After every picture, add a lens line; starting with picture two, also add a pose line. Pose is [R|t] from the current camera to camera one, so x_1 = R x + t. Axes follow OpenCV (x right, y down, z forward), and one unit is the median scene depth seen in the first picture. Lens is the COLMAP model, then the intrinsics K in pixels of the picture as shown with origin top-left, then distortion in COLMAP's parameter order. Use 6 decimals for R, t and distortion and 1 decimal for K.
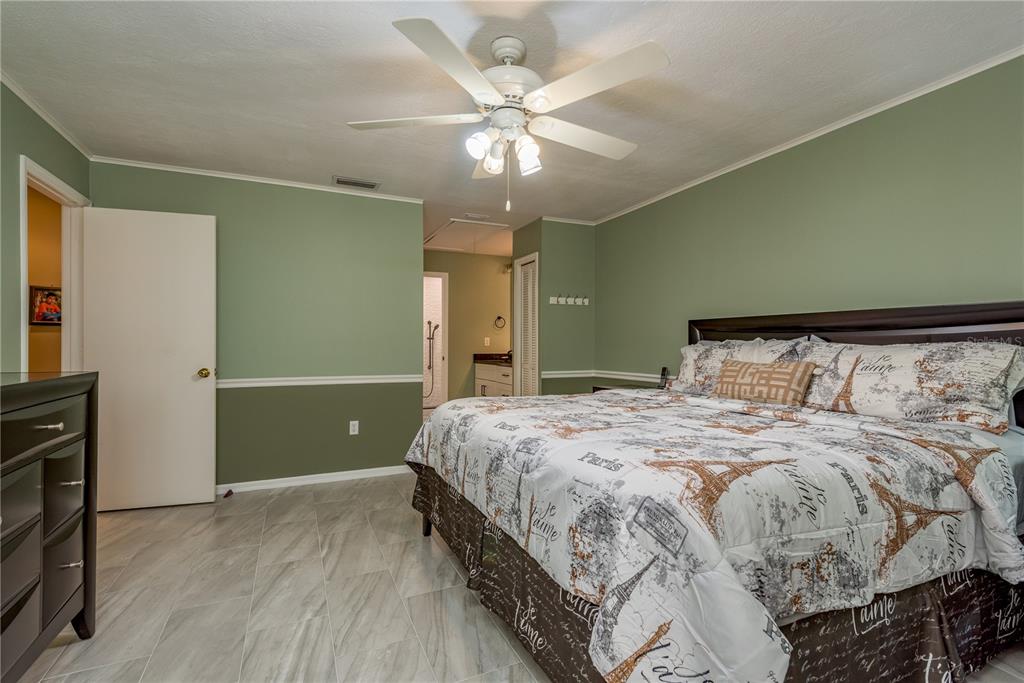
lens RADIAL K [[484.1, 0, 510.3], [0, 484.1, 342.3], [0, 0, 1]] dist [0.002559, 0.001621]
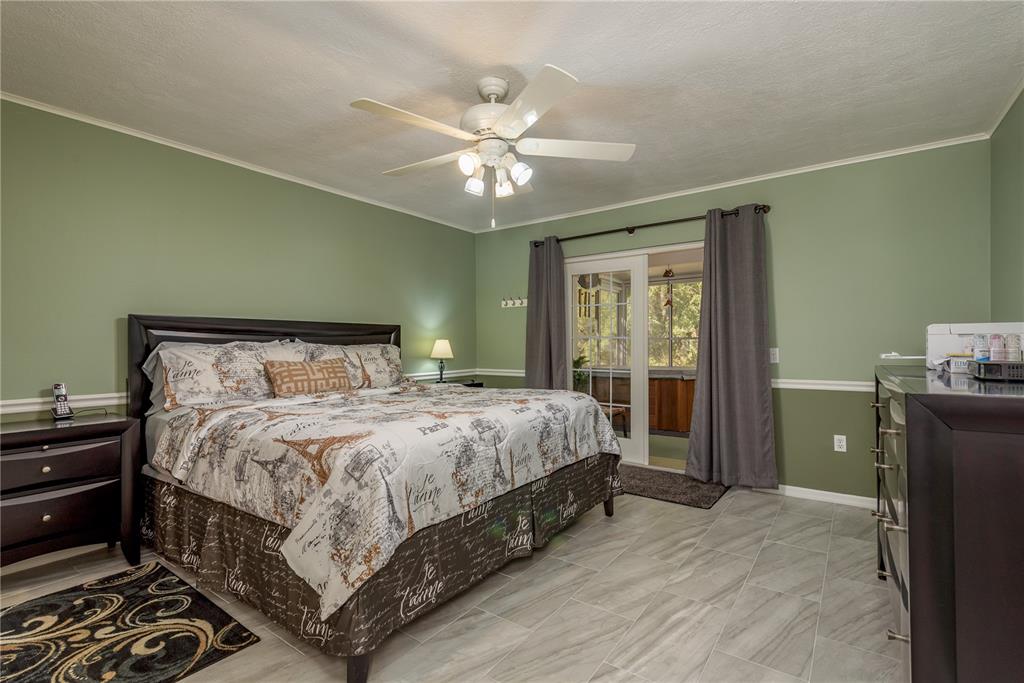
lens RADIAL K [[484.1, 0, 510.7], [0, 484.1, 340.7], [0, 0, 1]] dist [0.002559, 0.001621]
pose [[-0.499091, 0.006029, 0.866528, -0.790916], [0.001877, 0.999981, -0.005876, -0.000828], [-0.866547, -0.001306, -0.499093, 1.196451]]
